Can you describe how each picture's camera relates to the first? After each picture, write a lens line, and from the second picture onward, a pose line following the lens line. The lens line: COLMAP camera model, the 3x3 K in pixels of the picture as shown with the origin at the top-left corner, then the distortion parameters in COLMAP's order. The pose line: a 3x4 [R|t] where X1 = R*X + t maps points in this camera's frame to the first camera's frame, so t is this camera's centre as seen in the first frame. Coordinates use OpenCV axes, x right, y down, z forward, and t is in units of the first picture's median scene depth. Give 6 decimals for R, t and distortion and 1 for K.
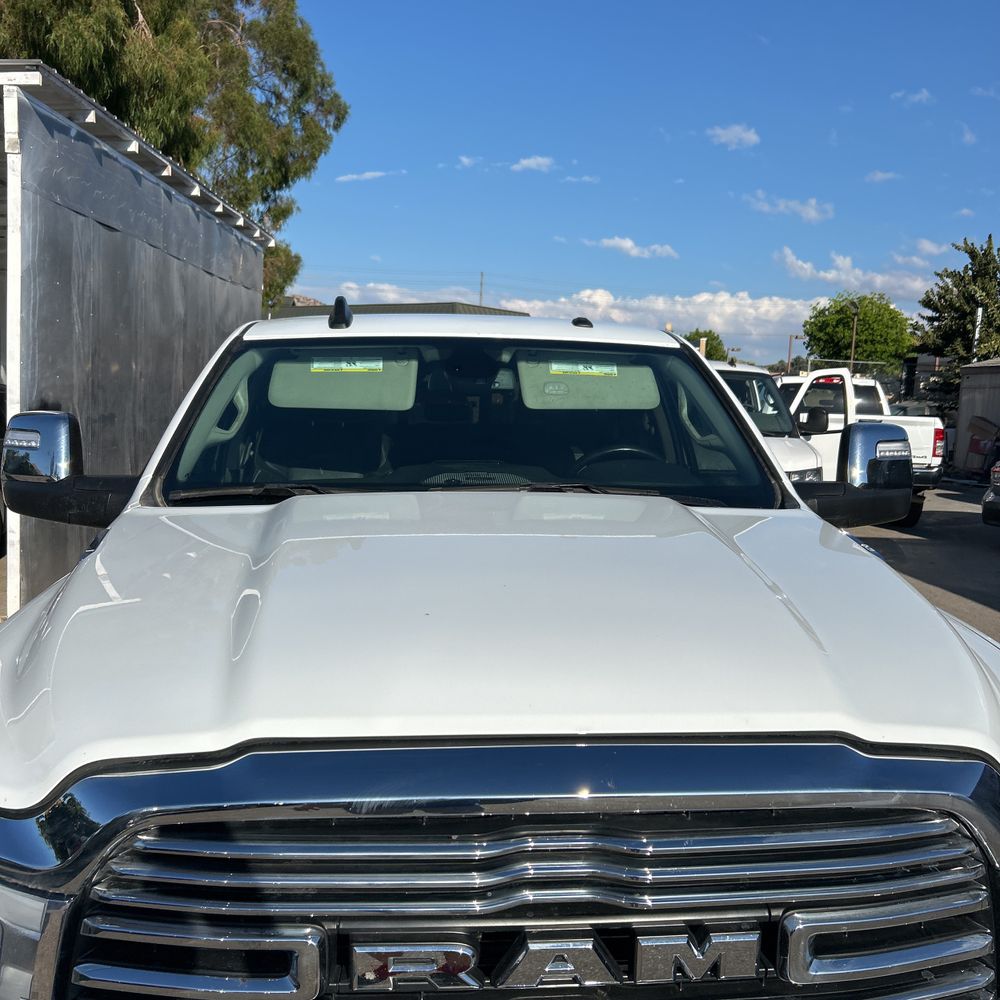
lens RADIAL K [[1014.2, 0, 509.7], [0, 1014.2, 499.9], [0, 0, 1]] dist [0.023602, 0.000000]
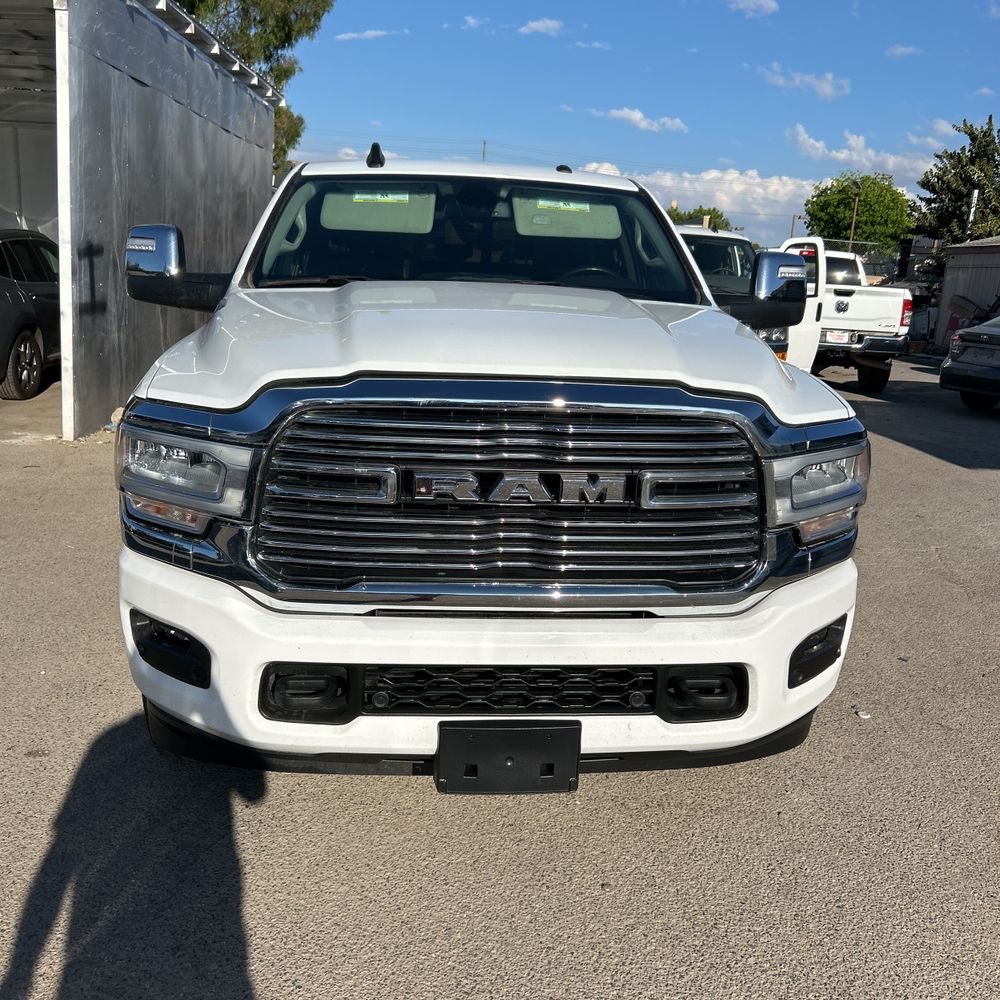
lens RADIAL K [[1014.2, 0, 513.3], [0, 1014.2, 486.5], [0, 0, 1]] dist [0.023602, 0.000000]
pose [[0.999642, 0.025637, 0.007703, 0.002379], [-0.026303, 0.994145, 0.104806, 0.028216], [-0.004971, -0.104971, 0.994463, -0.100110]]
